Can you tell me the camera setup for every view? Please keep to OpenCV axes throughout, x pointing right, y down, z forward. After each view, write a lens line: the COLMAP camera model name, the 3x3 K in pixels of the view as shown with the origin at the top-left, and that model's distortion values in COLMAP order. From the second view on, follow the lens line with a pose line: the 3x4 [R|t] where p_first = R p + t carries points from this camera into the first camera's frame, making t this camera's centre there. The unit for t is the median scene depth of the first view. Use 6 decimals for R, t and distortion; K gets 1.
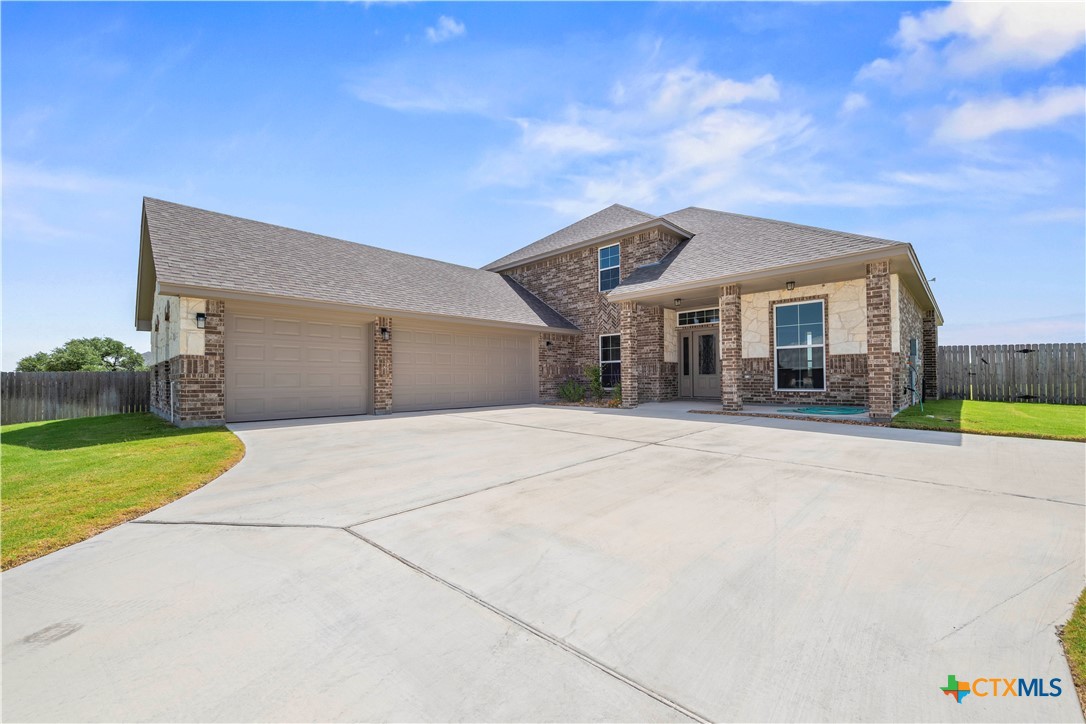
lens RADIAL K [[432.9, 0, 540.5], [0, 432.9, 371.1], [0, 0, 1]] dist [-0.000373, -0.000142]
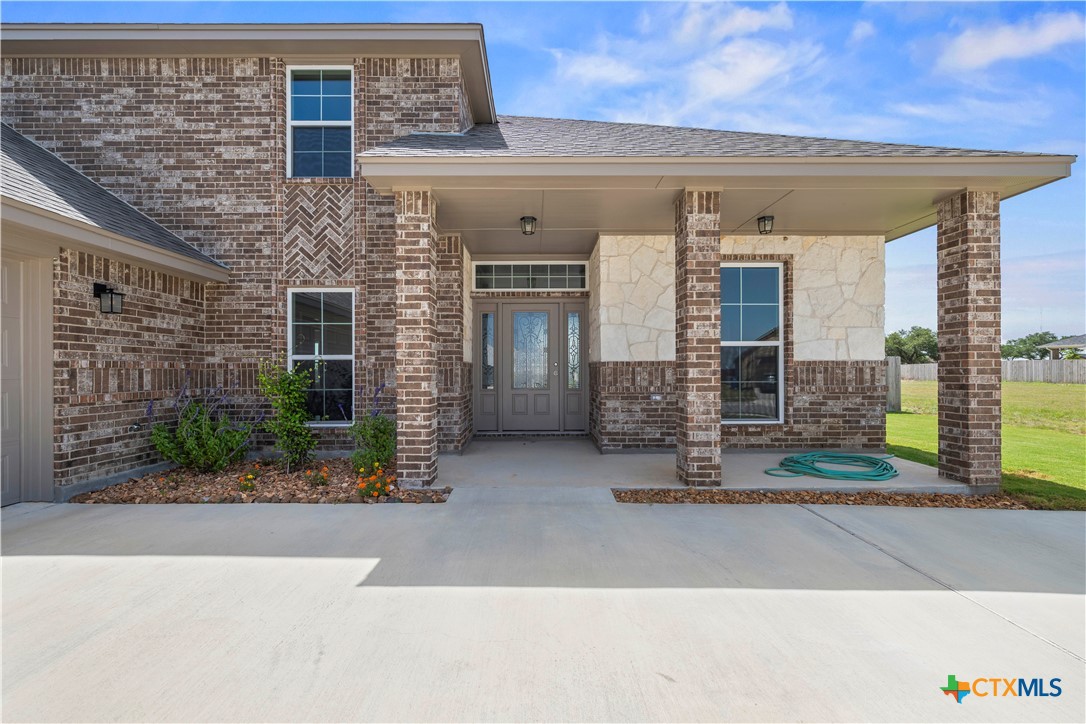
lens RADIAL K [[432.9, 0, 540.5], [0, 432.9, 371.1], [0, 0, 1]] dist [-0.000373, -0.000142]
pose [[0.694996, 0.005921, 0.718990, 0.016659], [-0.016484, 0.999834, 0.007699, -0.018067], [-0.718825, -0.017202, 0.694978, 0.677487]]
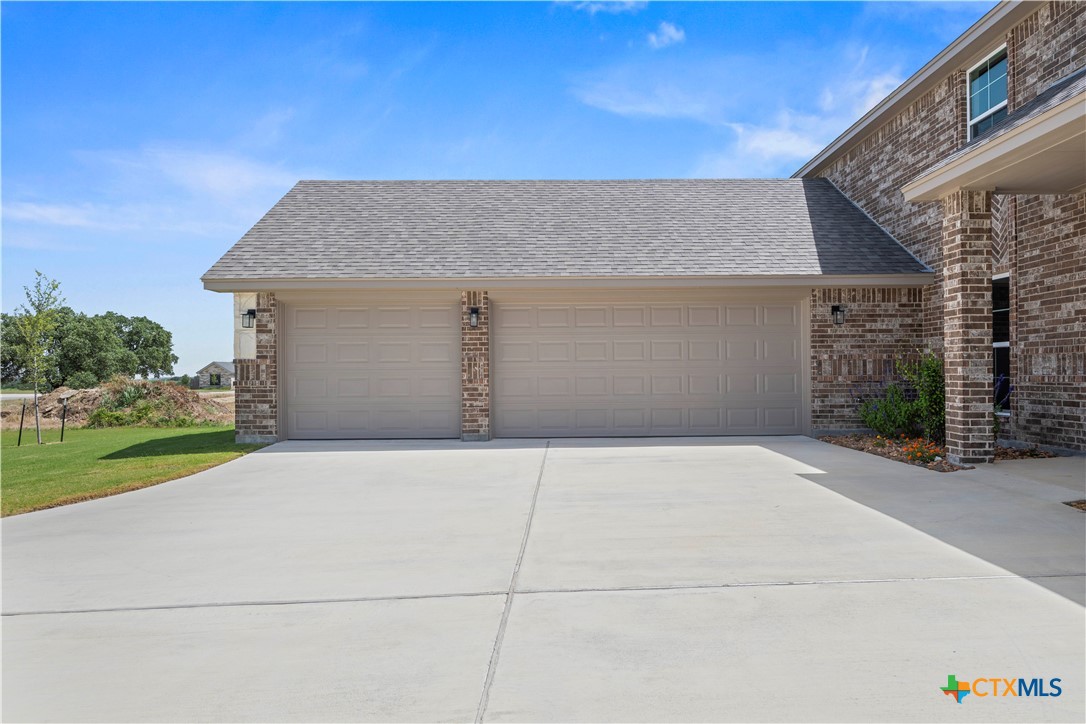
lens RADIAL K [[655.2, 0, 549.3], [0, 655.2, 366.1], [0, 0, 1]] dist [0.000239, -0.000363]
pose [[0.709459, -0.004769, -0.704730, 0.352744], [0.015554, 0.999839, 0.008892, -0.016532], [0.704575, -0.017270, 0.709420, 0.326160]]
